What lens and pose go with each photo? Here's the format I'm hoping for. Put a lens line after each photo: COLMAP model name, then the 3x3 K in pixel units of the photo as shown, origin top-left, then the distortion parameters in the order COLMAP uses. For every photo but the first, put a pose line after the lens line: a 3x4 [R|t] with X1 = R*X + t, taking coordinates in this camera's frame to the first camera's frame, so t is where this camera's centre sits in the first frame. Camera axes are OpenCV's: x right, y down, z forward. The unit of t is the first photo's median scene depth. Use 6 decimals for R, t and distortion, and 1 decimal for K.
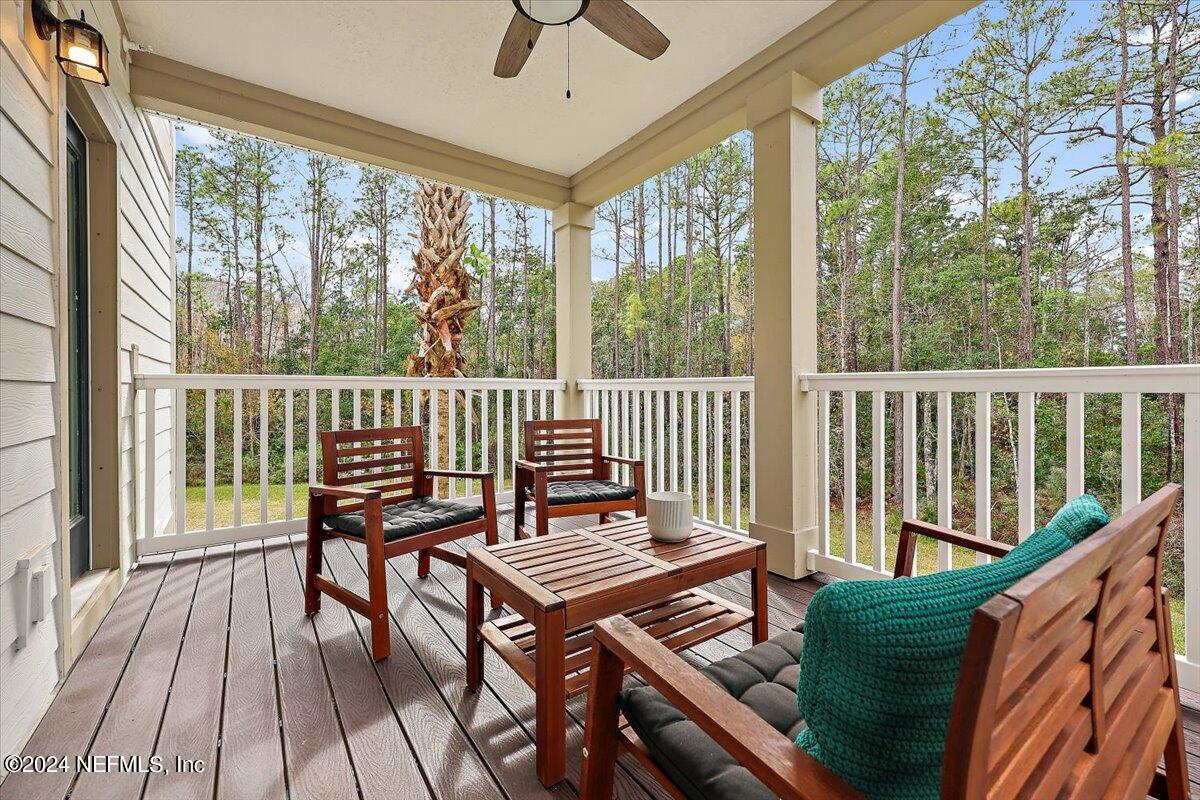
lens RADIAL K [[479.8, 0, 609.4], [0, 479.8, 388.6], [0, 0, 1]] dist [0.000673, 0.000044]
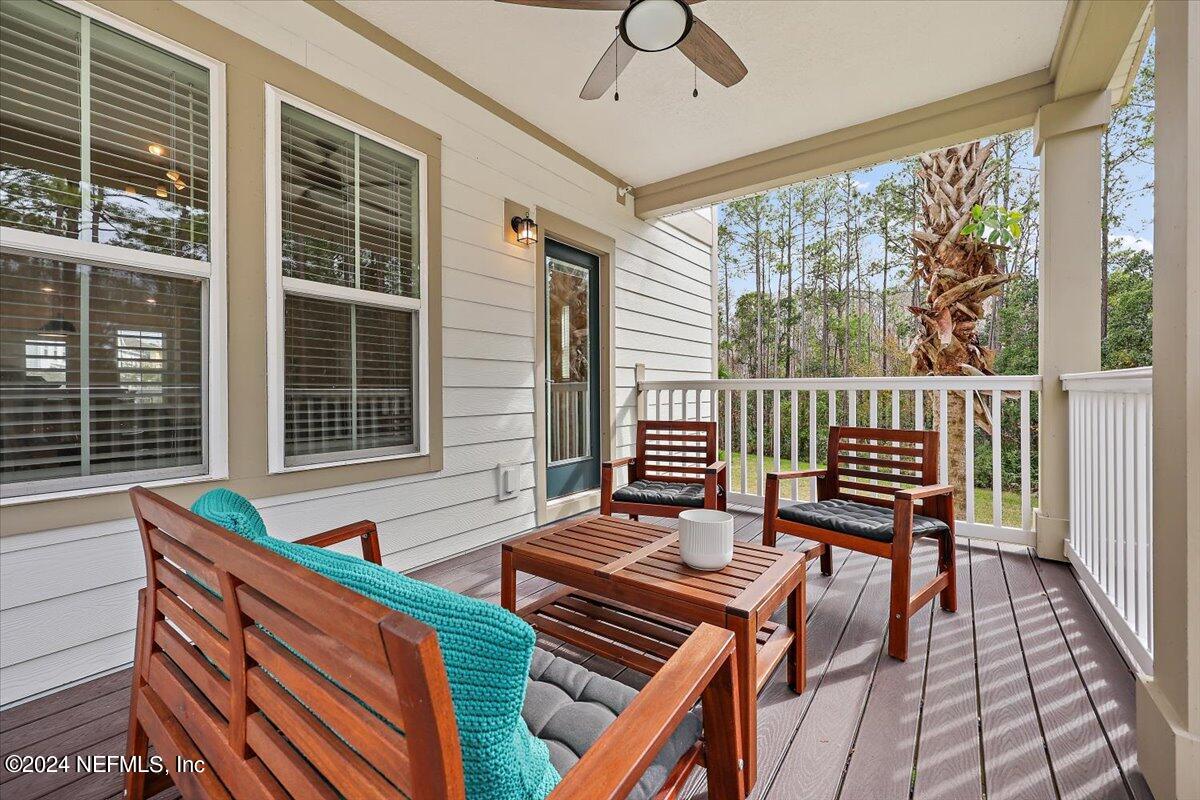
lens RADIAL K [[479.8, 0, 609.4], [0, 479.8, 388.6], [0, 0, 1]] dist [0.000673, 0.000044]
pose [[0.328563, -0.004420, -0.944472, 0.295794], [0.003663, 0.999987, -0.003406, 0.000172], [0.944475, -0.002341, 0.328575, 0.188096]]
